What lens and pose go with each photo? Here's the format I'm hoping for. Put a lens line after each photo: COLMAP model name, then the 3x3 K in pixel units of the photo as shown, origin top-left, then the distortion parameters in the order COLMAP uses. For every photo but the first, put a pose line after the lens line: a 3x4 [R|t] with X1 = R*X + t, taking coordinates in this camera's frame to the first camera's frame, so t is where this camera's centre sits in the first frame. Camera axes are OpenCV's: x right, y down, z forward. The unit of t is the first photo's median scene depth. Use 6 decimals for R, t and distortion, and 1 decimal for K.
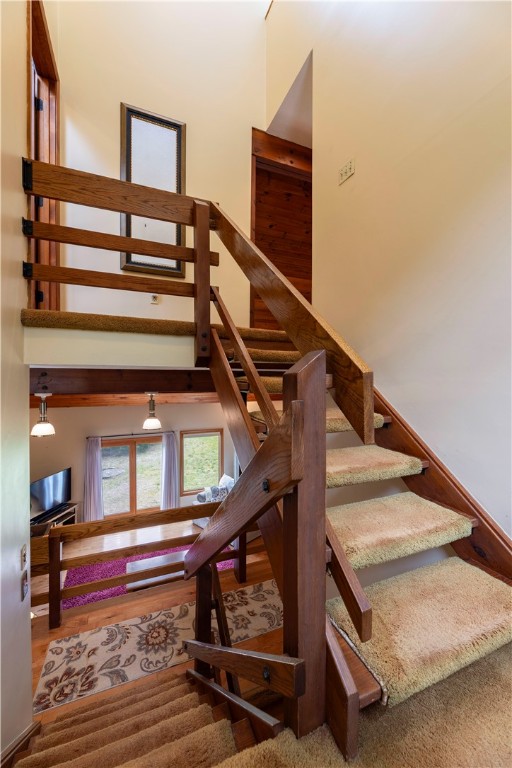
lens RADIAL K [[303.3, 0, 256.0], [0, 303.3, 384.0], [0, 0, 1]] dist [0.001164, 0.000122]
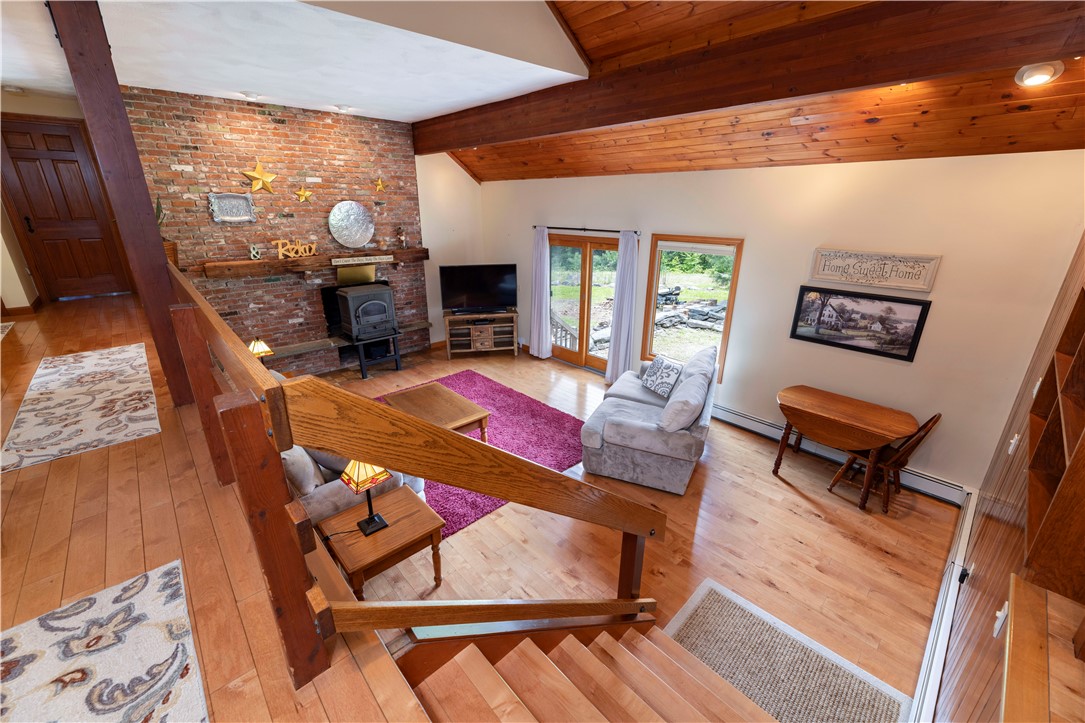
lens RADIAL K [[428.6, 0, 542.5], [0, 428.6, 361.5], [0, 0, 1]] dist [0.001164, 0.000122]
pose [[0.338321, 0.320467, -0.884782, 0.985022], [-0.018441, 0.942304, 0.334250, 0.332531], [0.940850, -0.096768, 0.324710, 1.571435]]
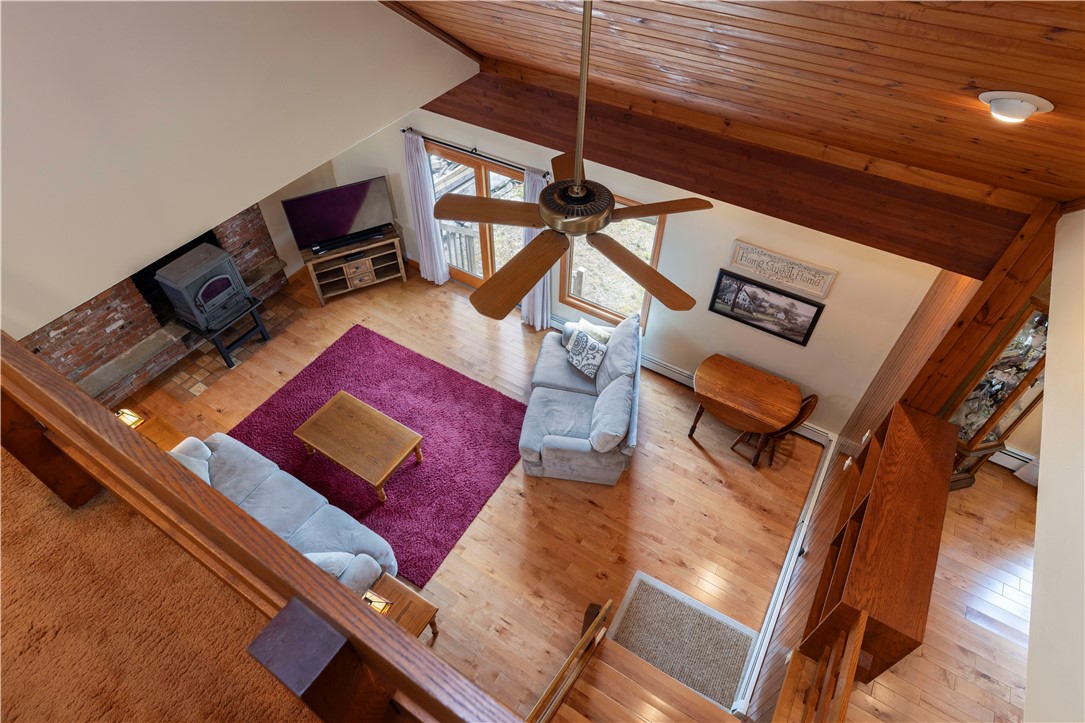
lens RADIAL K [[577.1, 0, 542.5], [0, 577.1, 361.5], [0, 0, 1]] dist [-0.001200, 0.000390]
pose [[0.573720, 0.596769, -0.560992, 0.813717], [-0.016688, 0.693304, 0.720452, -0.689679], [0.818882, -0.403976, 0.407721, 1.501943]]
